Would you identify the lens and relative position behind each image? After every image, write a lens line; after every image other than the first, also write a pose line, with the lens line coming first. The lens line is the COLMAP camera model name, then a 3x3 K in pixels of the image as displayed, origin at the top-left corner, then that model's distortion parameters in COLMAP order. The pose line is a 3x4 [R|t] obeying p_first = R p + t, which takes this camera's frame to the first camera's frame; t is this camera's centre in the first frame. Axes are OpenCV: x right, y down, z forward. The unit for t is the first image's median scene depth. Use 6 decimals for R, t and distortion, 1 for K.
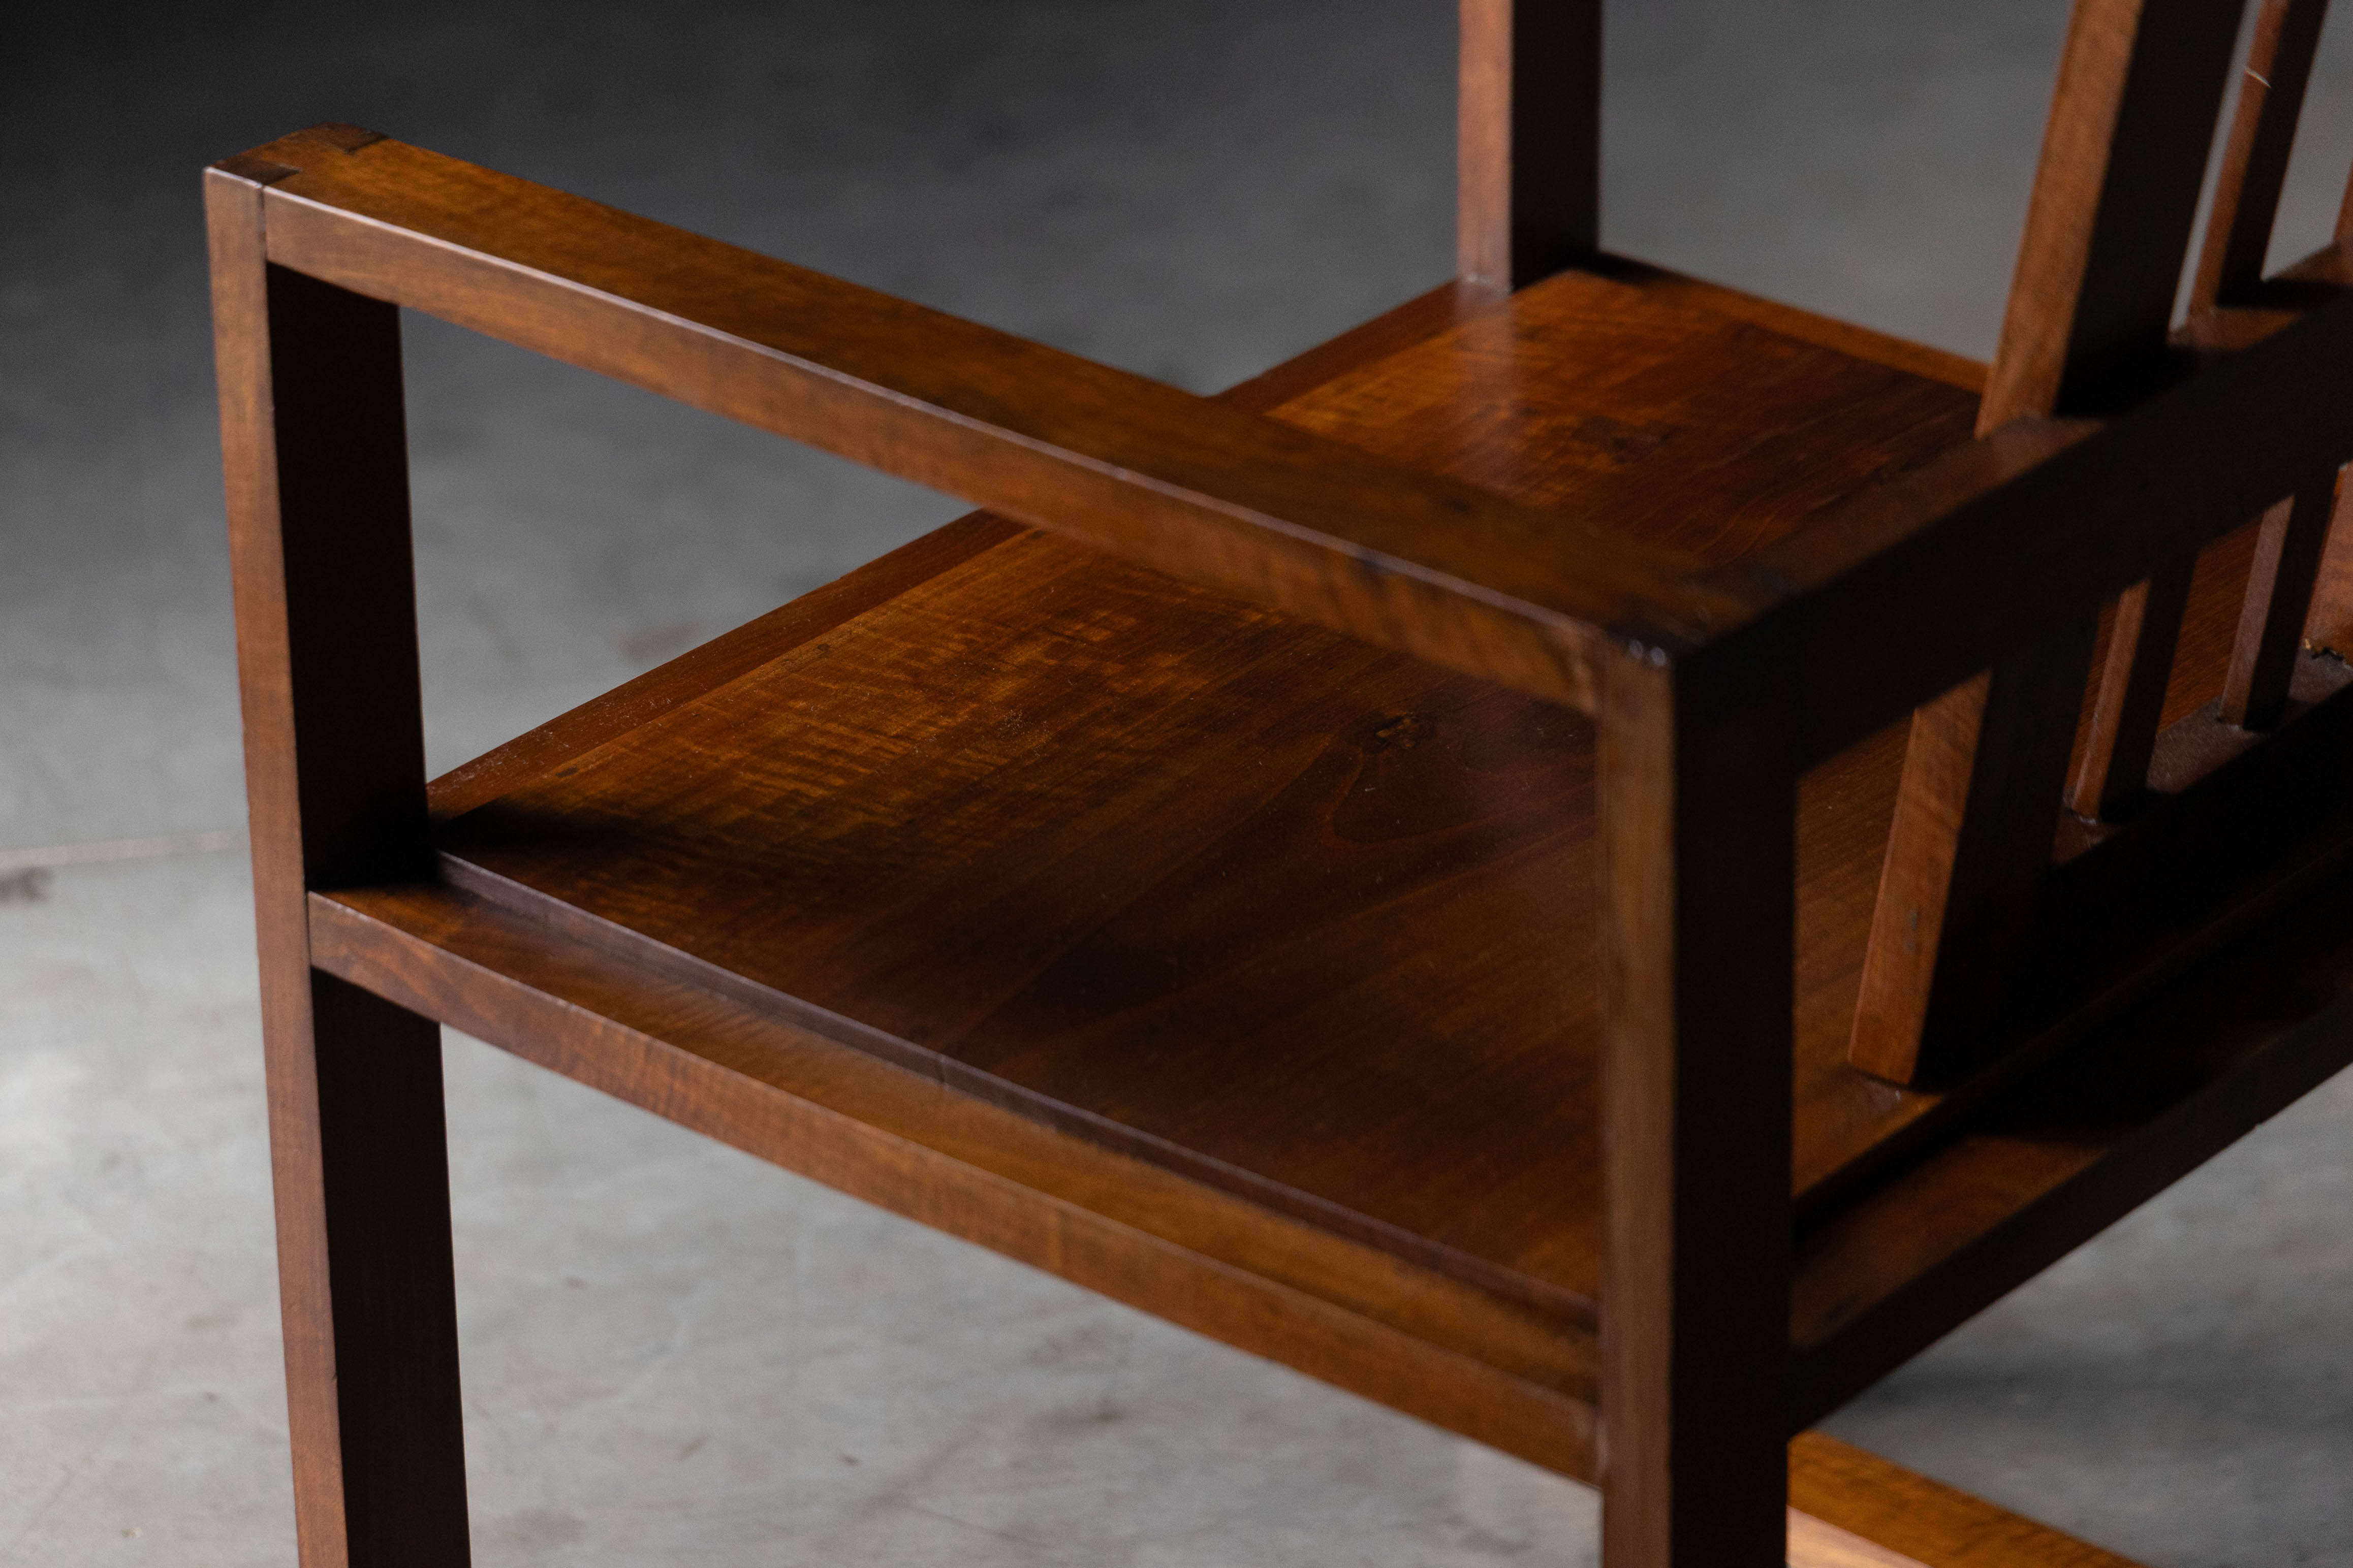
lens RADIAL K [[7483.1, 0, 1219.3], [0, 7483.1, 786.3], [0, 0, 1]] dist [0.212987, -1.723070]
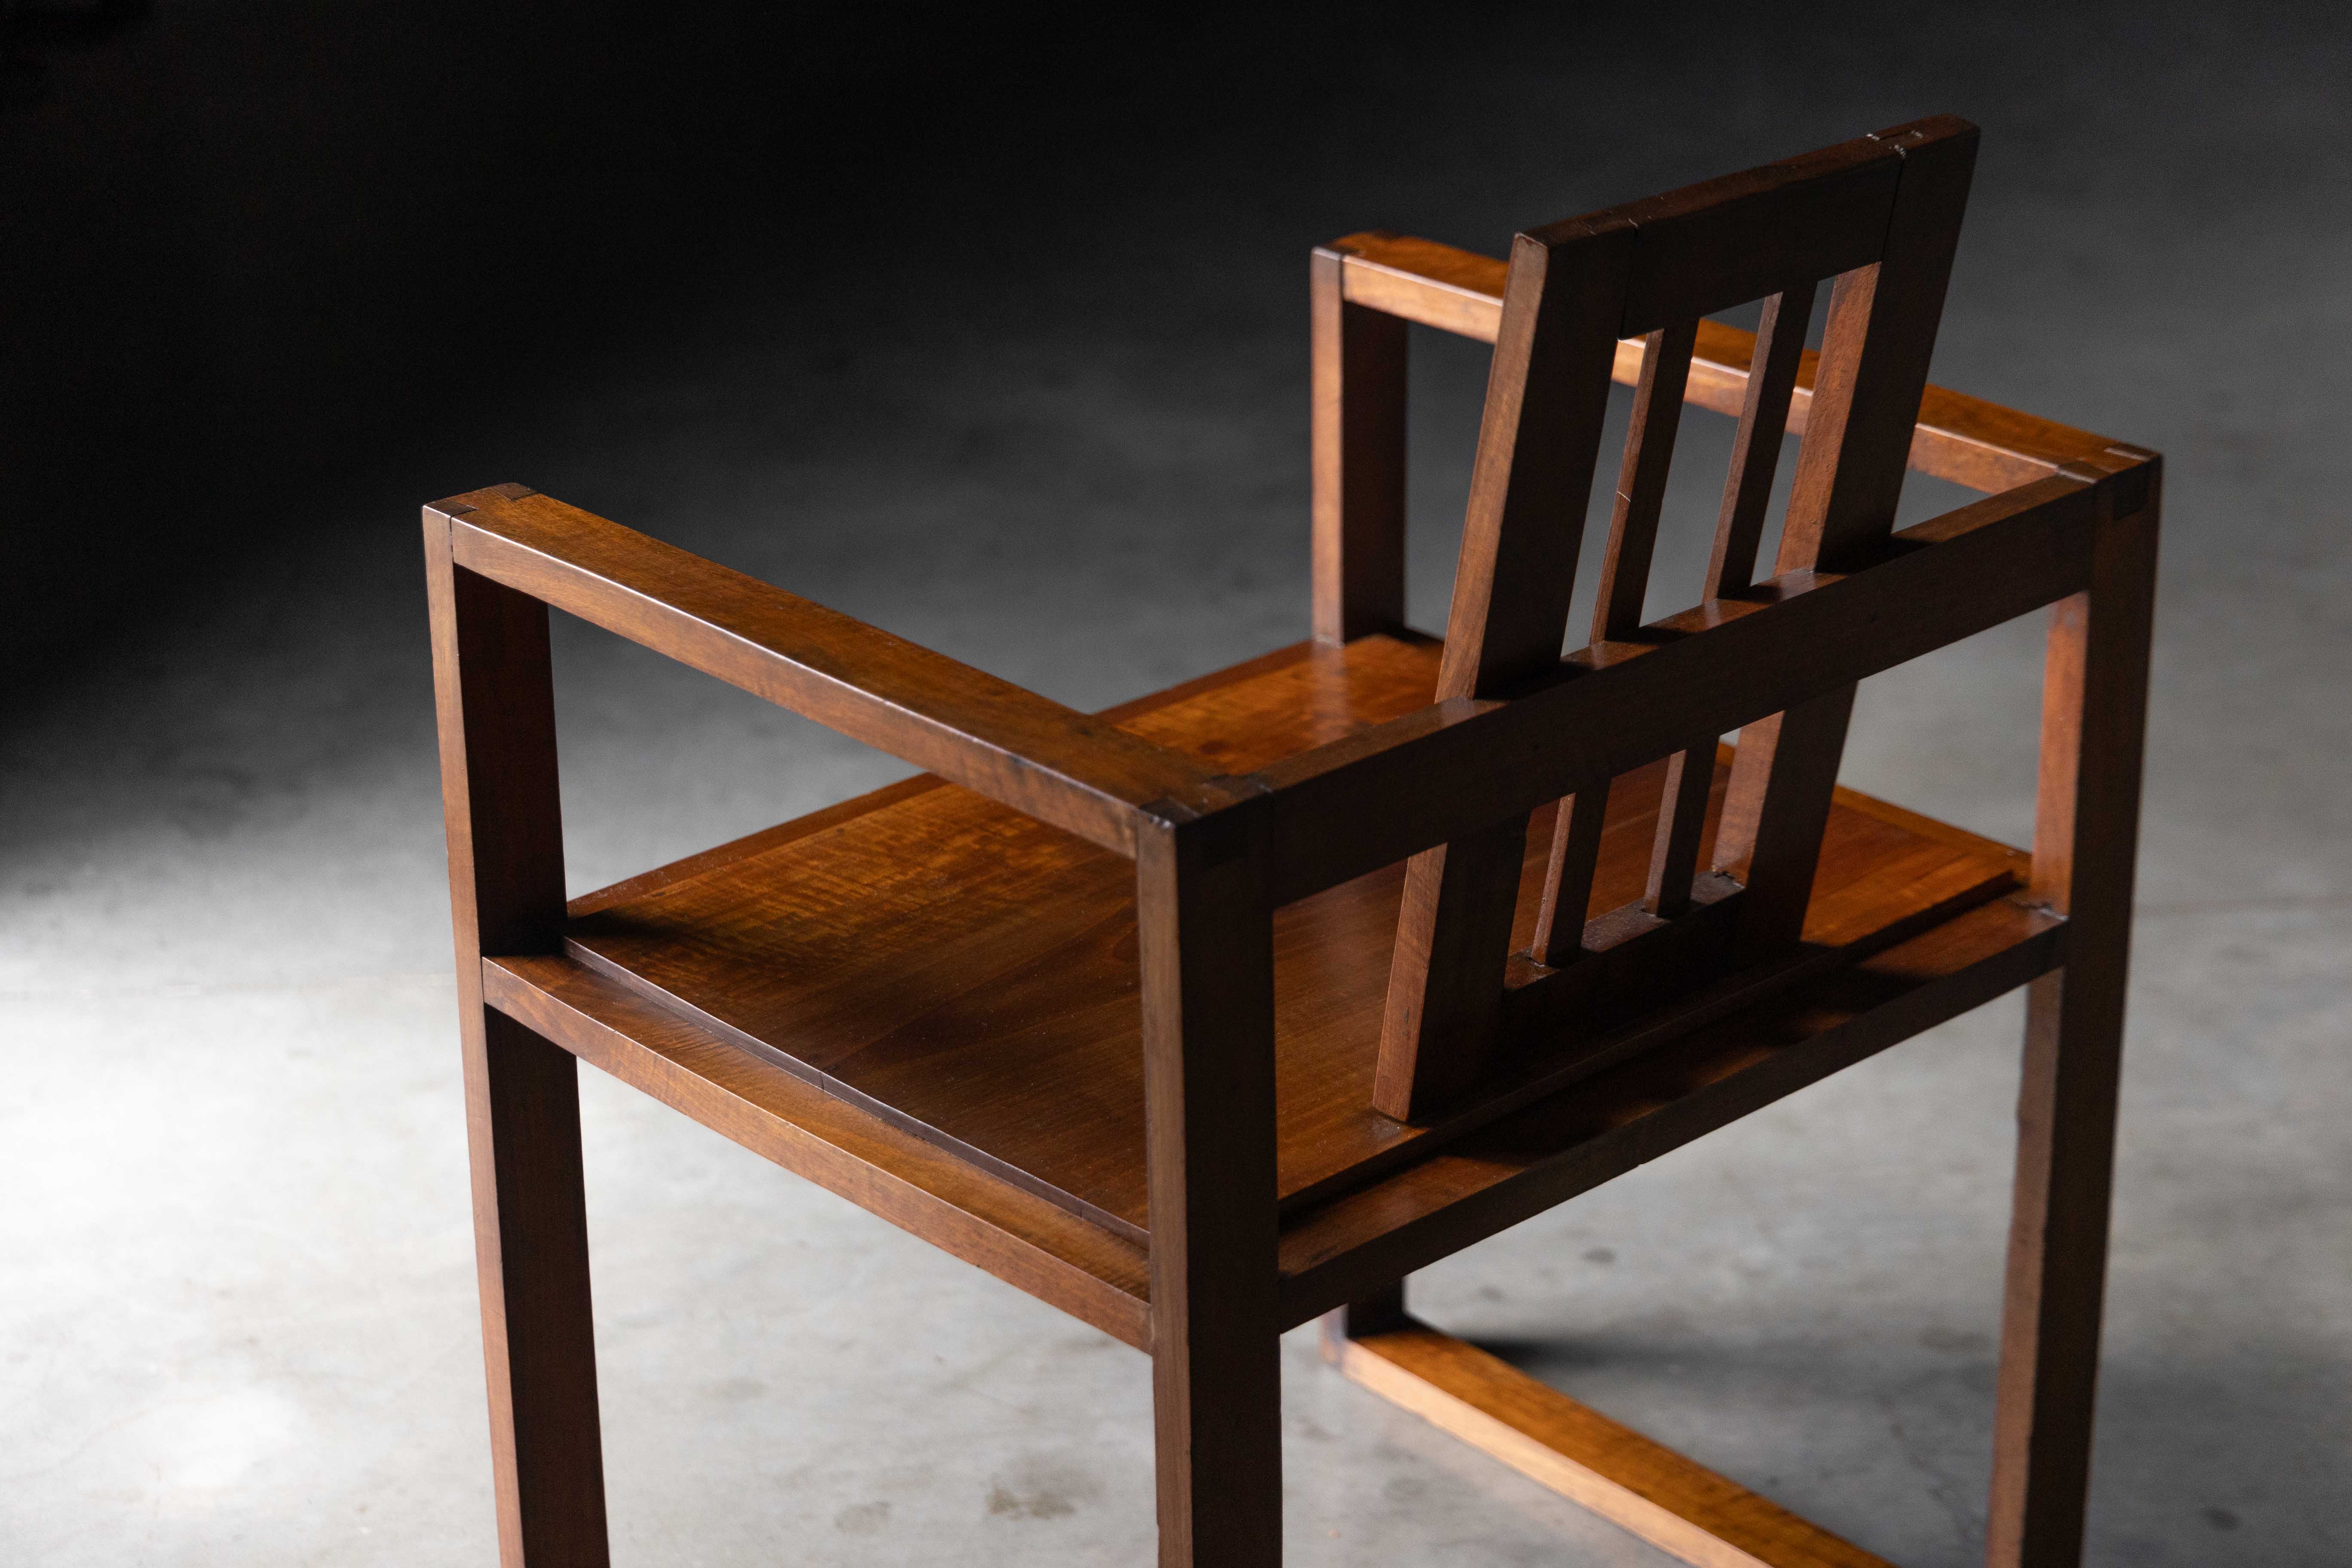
lens RADIAL K [[4598.0, 0, 1176.0], [0, 4598.0, 784.0], [0, 0, 1]] dist [0.158240, -0.116545]
pose [[0.994055, 0.051959, -0.095680, 0.124208], [-0.056988, 0.997092, -0.050602, 0.019168], [0.092772, 0.055754, 0.994125, 0.018768]]
